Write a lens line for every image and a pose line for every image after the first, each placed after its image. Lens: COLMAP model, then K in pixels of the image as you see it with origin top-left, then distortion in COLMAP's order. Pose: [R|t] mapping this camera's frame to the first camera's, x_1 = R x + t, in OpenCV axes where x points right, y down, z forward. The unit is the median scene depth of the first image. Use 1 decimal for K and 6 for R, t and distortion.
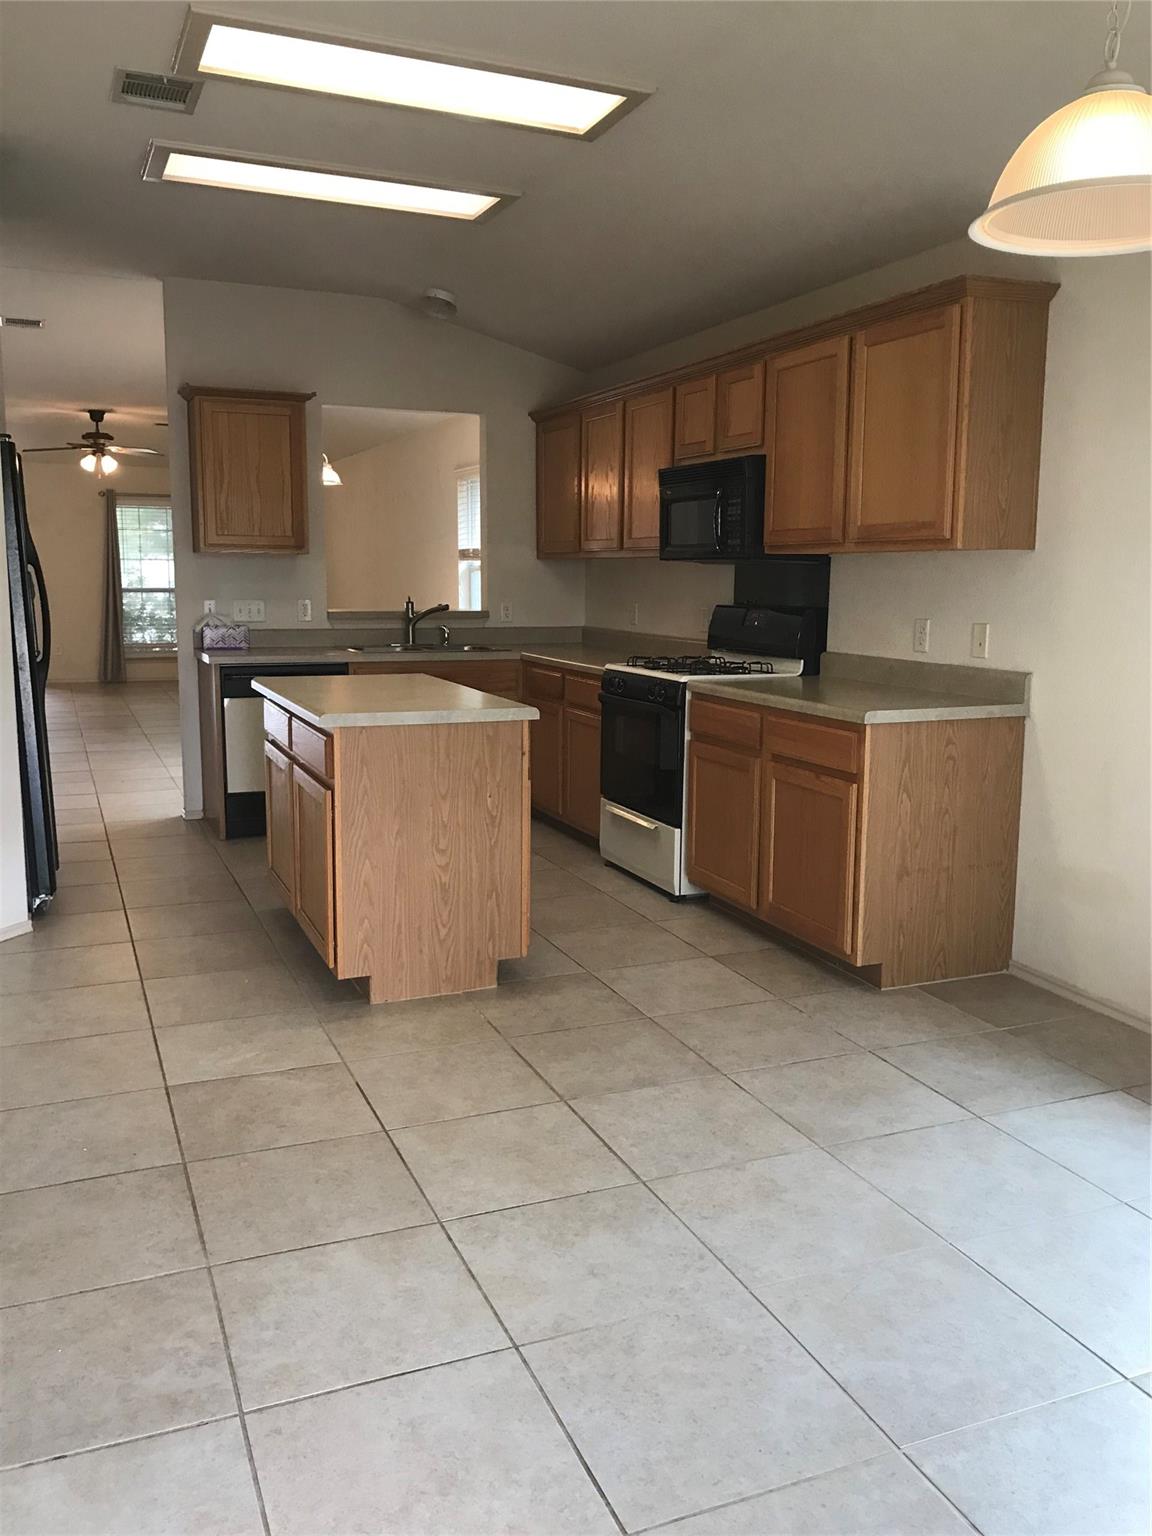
lens RADIAL K [[1266.9, 0, 581.1], [0, 1266.9, 769.8], [0, 0, 1]] dist [0.044061, -0.056575]
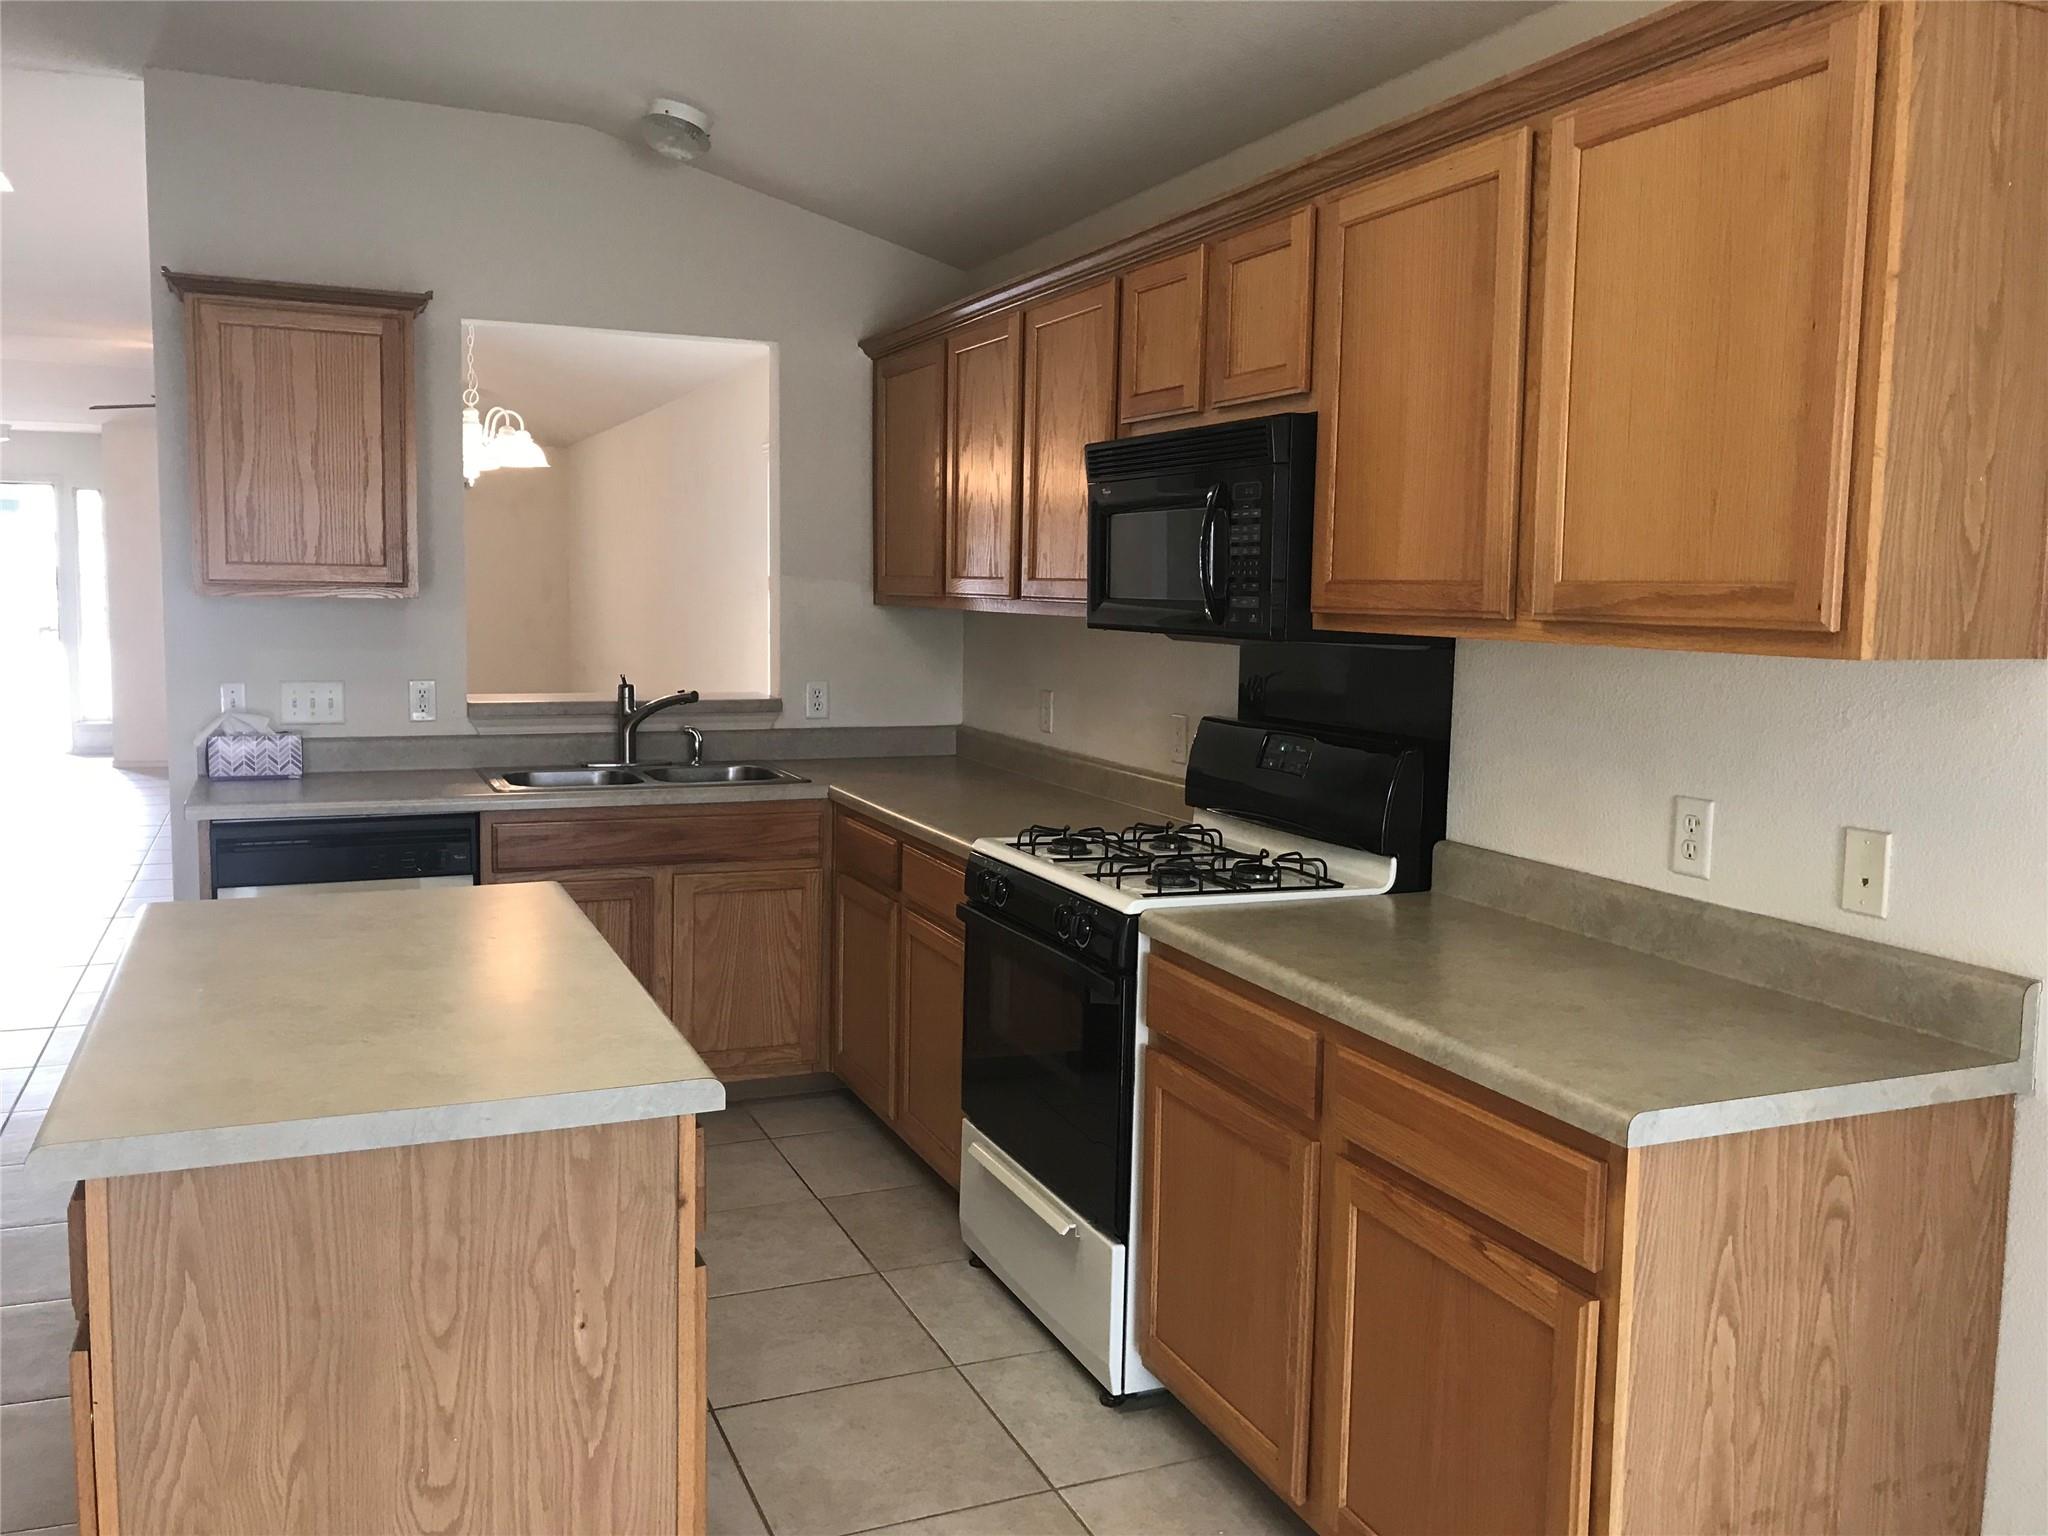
lens RADIAL K [[1689.2, 0, 1020.2], [0, 1689.2, 749.5], [0, 0, 1]] dist [0.044061, -0.056575]
pose [[0.999949, 0.009748, 0.002479, 0.041329], [-0.009594, 0.998393, -0.055857, -0.097375], [-0.003020, 0.055831, 0.998436, 0.421909]]
